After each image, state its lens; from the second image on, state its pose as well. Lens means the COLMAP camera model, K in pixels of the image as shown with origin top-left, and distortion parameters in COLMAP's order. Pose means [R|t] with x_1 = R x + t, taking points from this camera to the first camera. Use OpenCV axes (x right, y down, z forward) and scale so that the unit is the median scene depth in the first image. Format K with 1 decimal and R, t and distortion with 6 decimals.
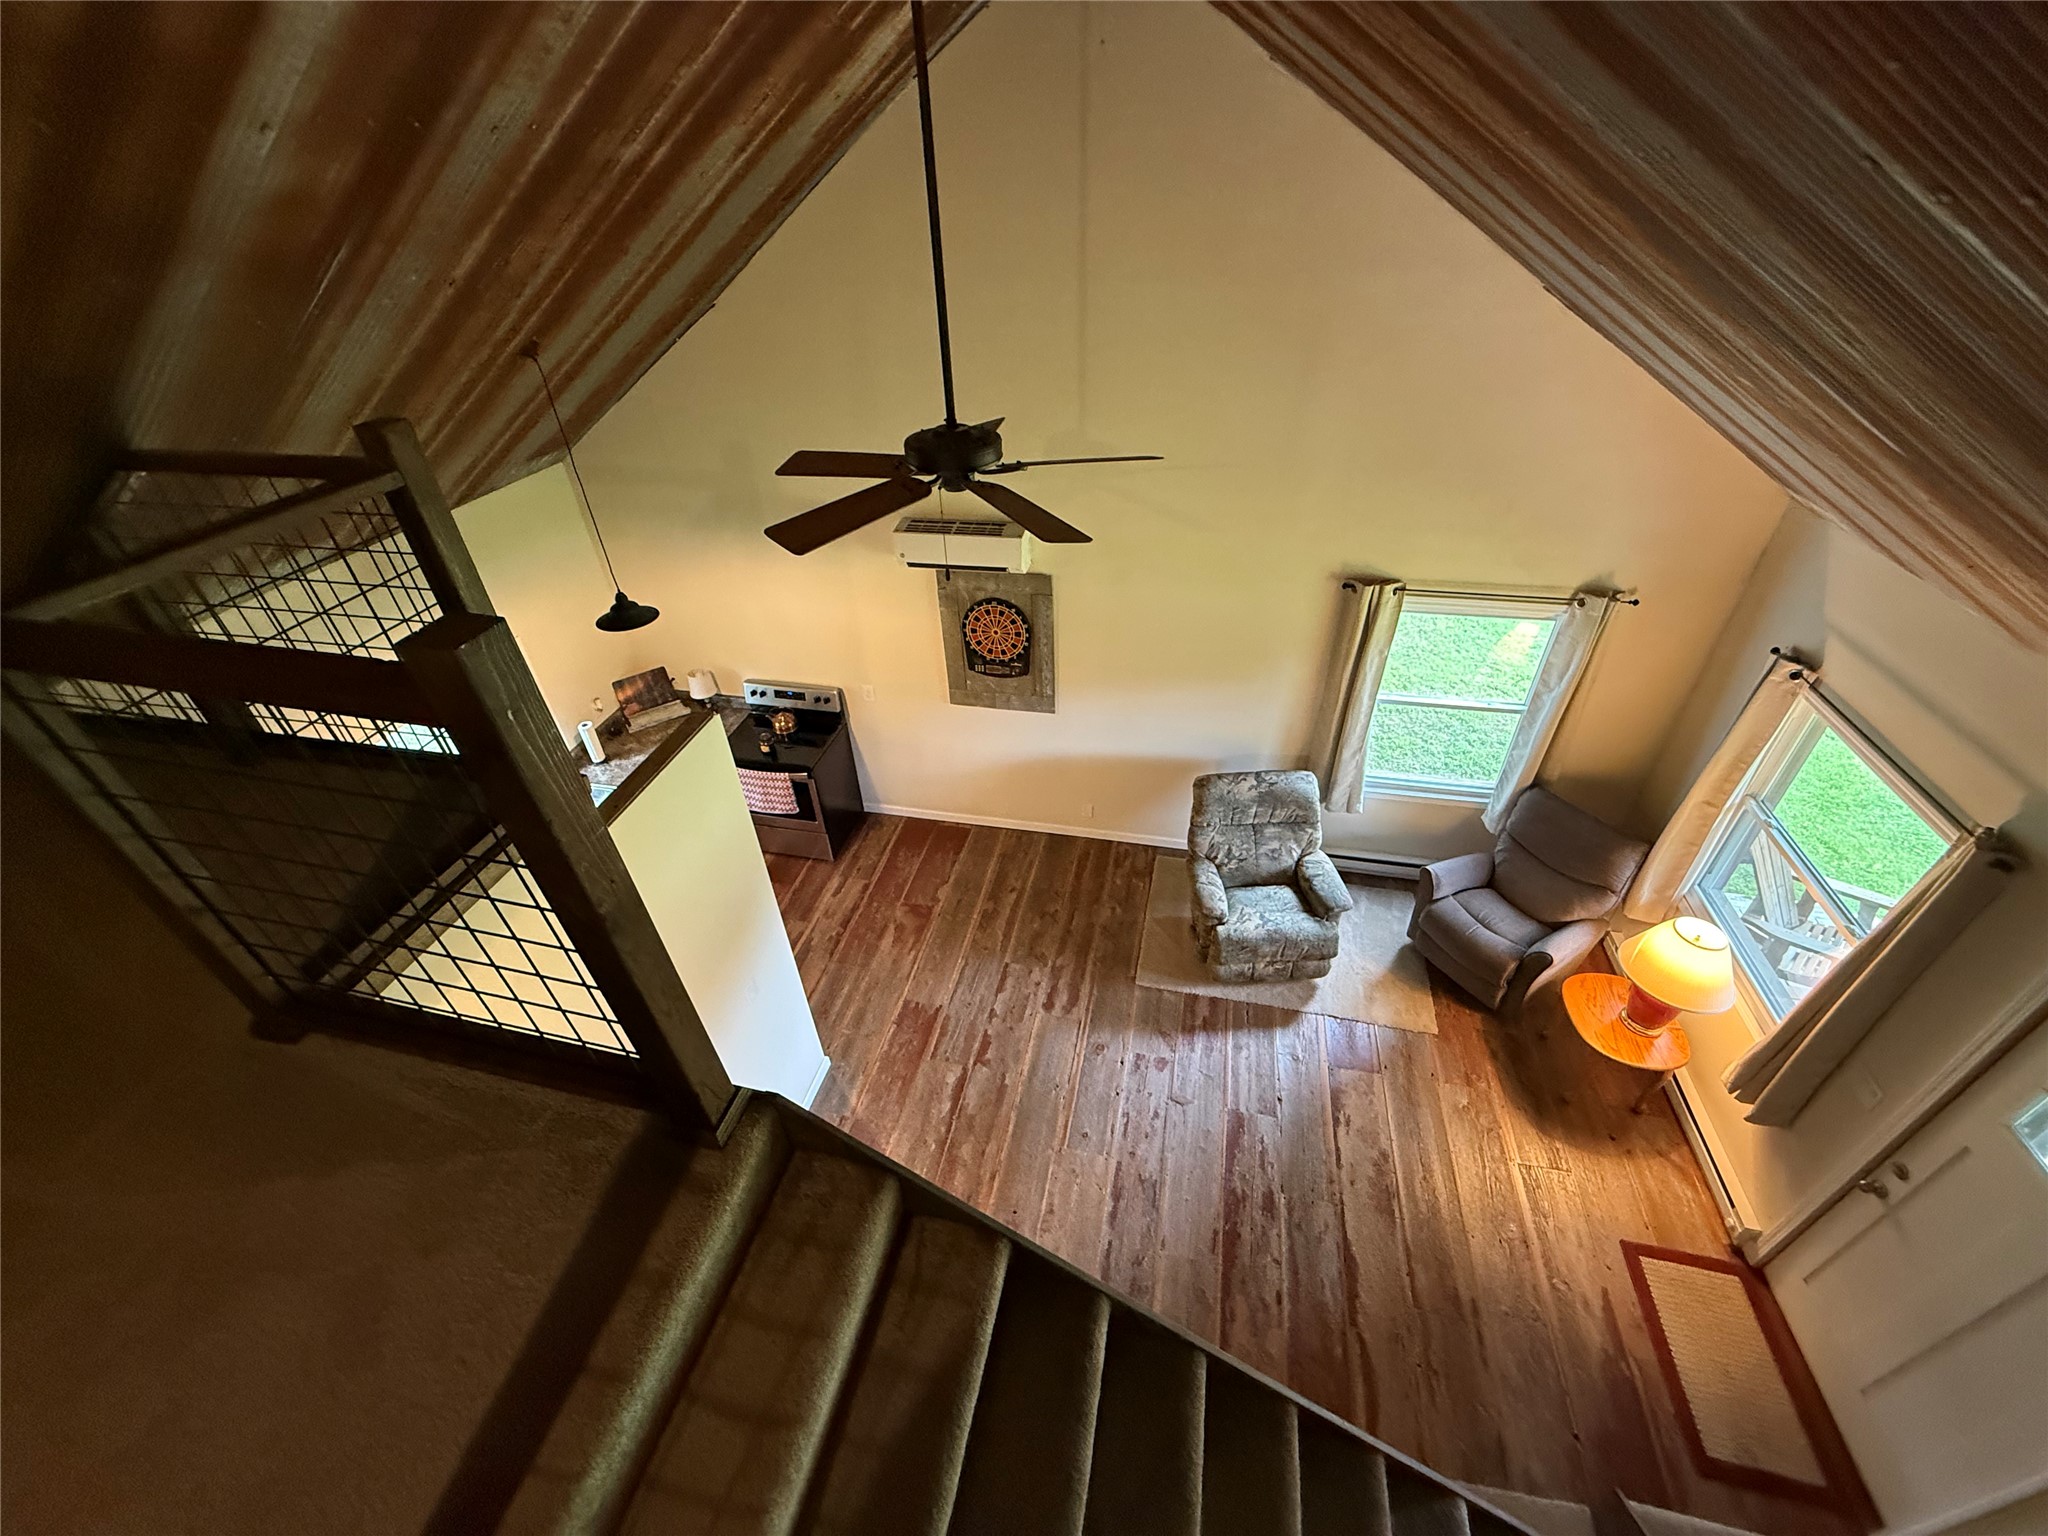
lens RADIAL K [[818.2, 0, 1017.3], [0, 818.2, 772.4], [0, 0, 1]] dist [0.000324, -0.000100]
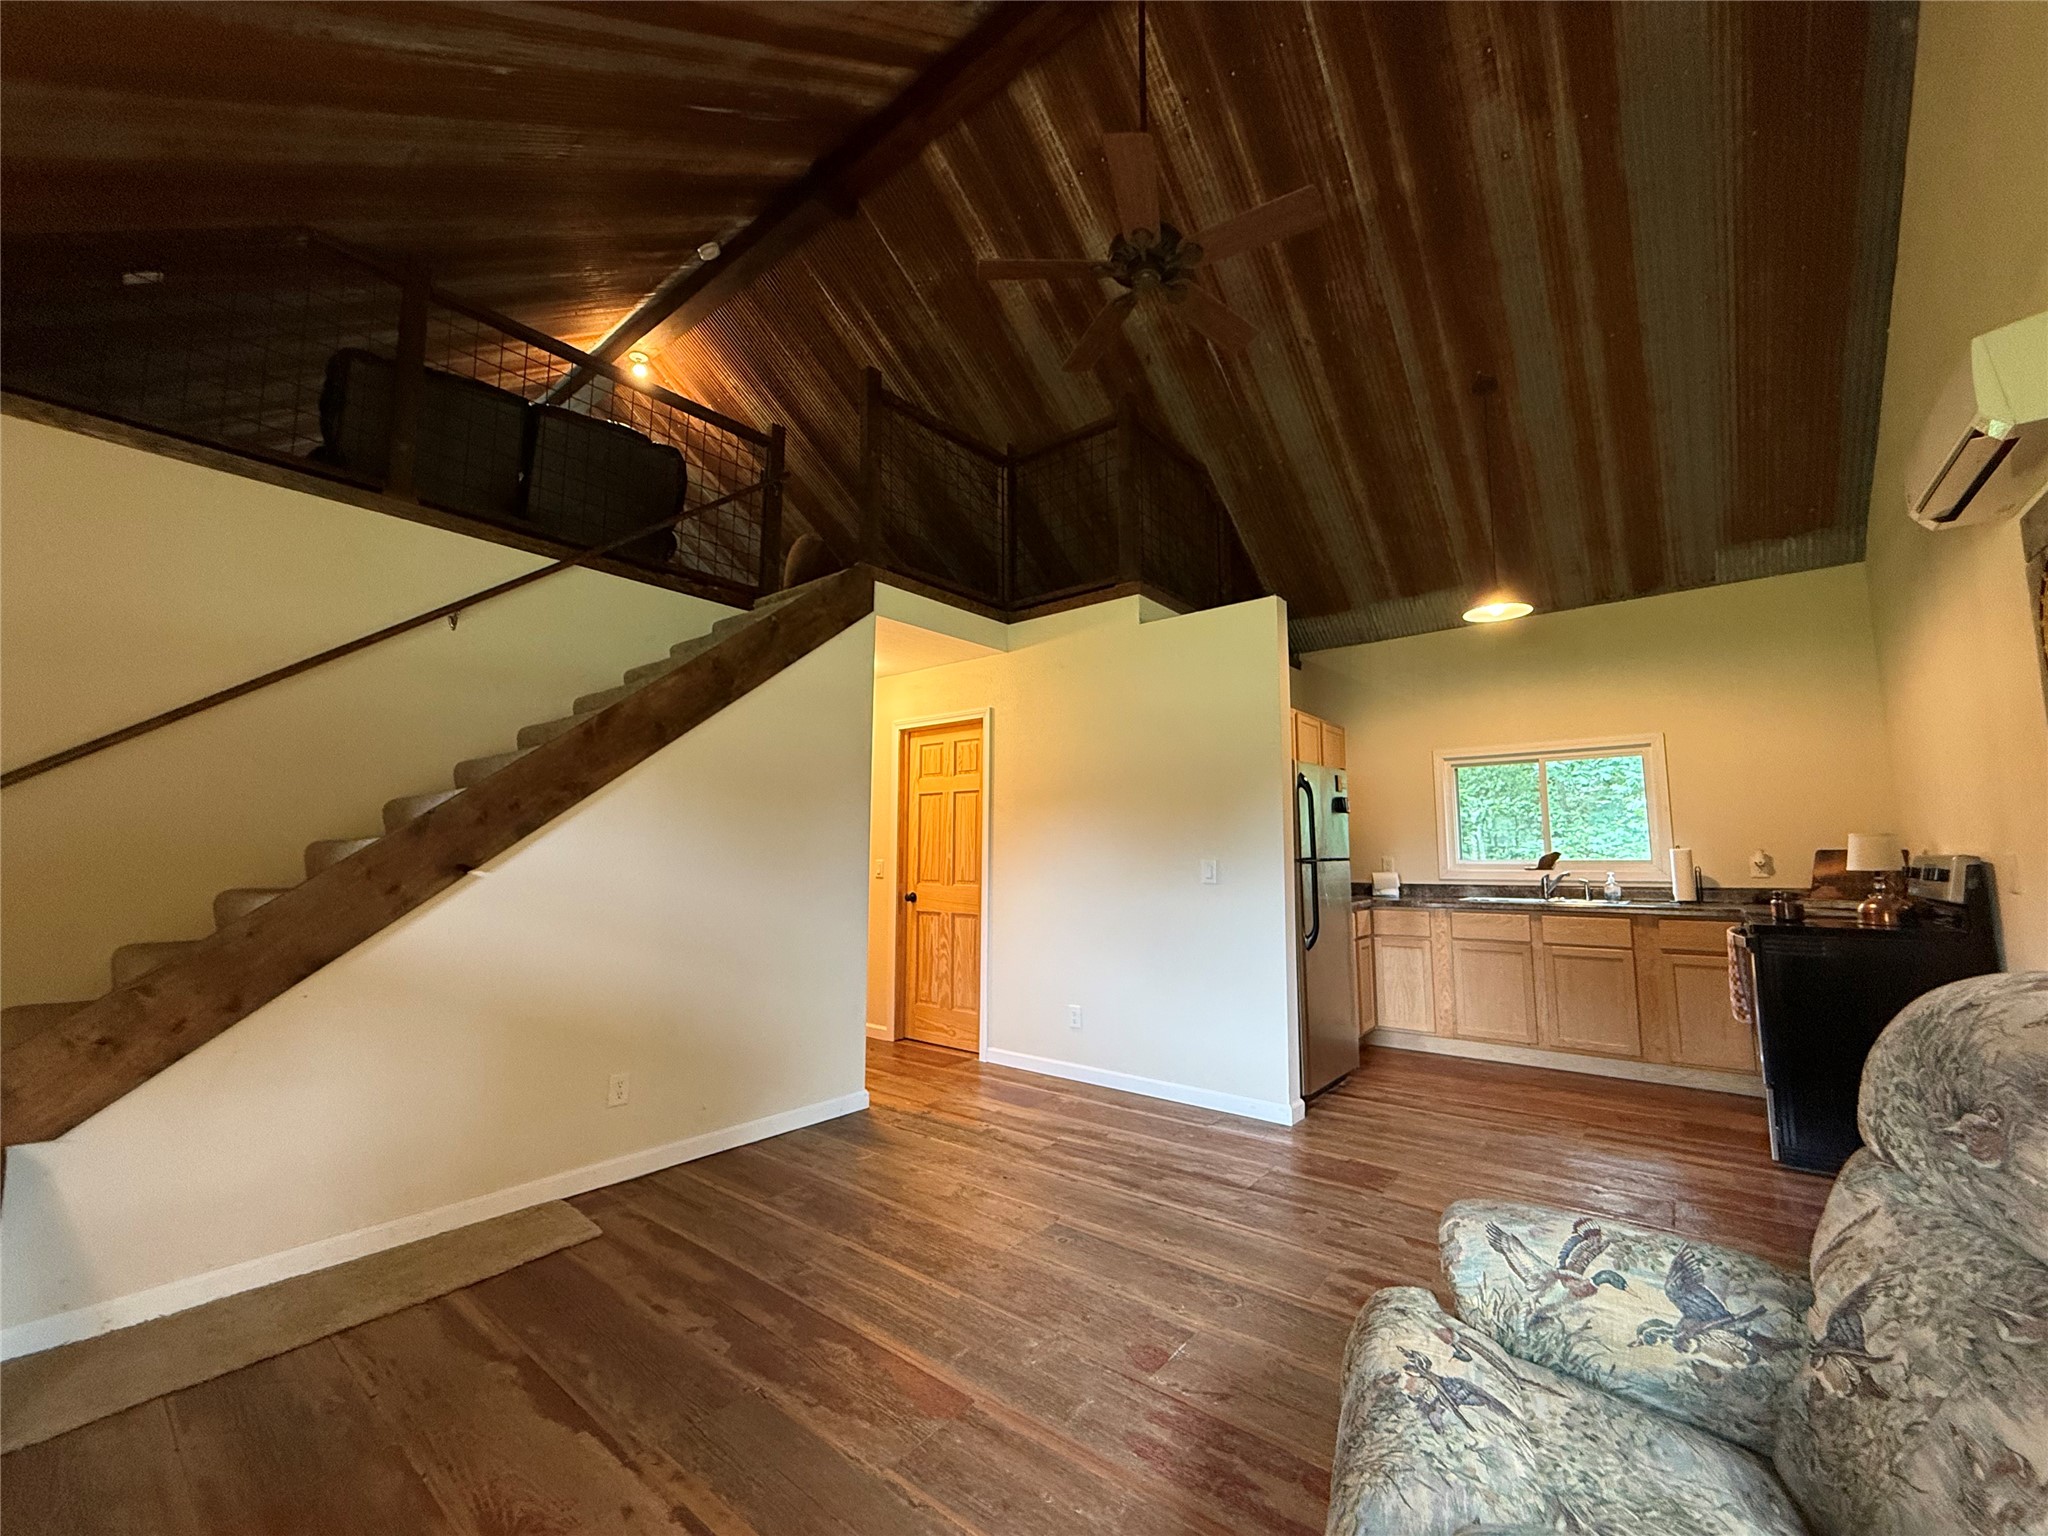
lens RADIAL K [[818.2, 0, 1019.5], [0, 818.2, 768.6], [0, 0, 1]] dist [0.000324, -0.000100]
pose [[-0.440700, -0.053692, -0.896047, 0.540715], [-0.517763, 0.830631, 0.204877, 0.054015], [0.733284, 0.554229, -0.393859, 0.871406]]
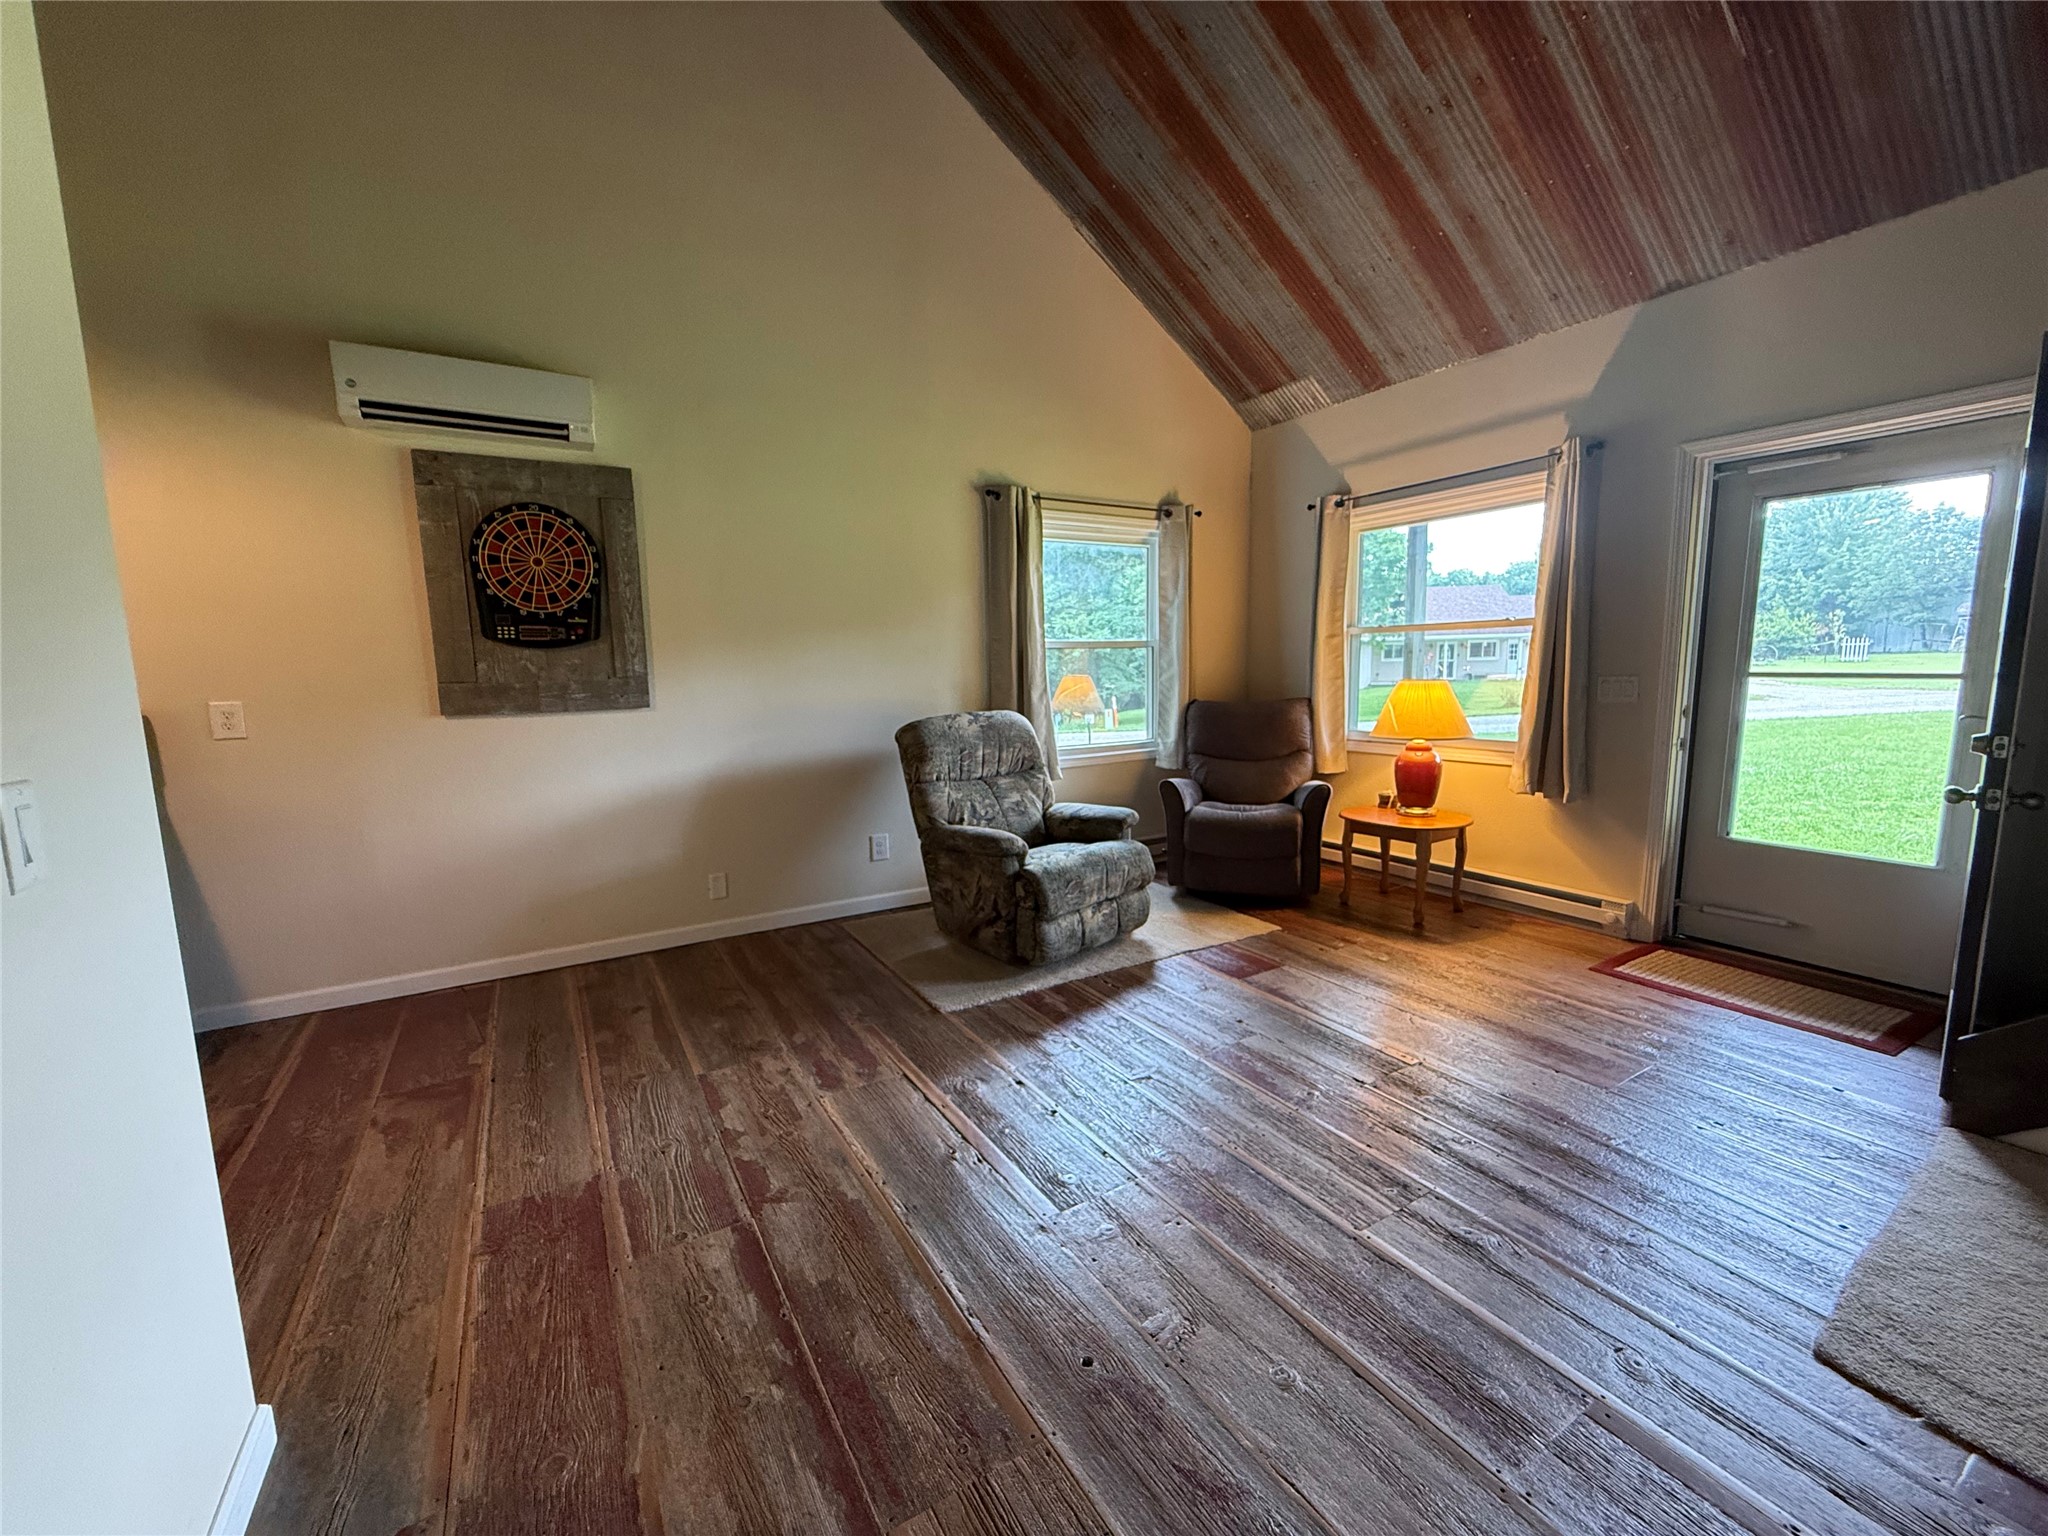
lens RADIAL K [[818.2, 0, 1020.0], [0, 818.2, 771.2], [0, 0, 1]] dist [0.000324, -0.000100]
pose [[0.721118, -0.061533, 0.690074, -0.209503], [0.401220, 0.849113, -0.343555, 0.337013], [-0.564811, 0.524615, 0.636999, 0.508790]]
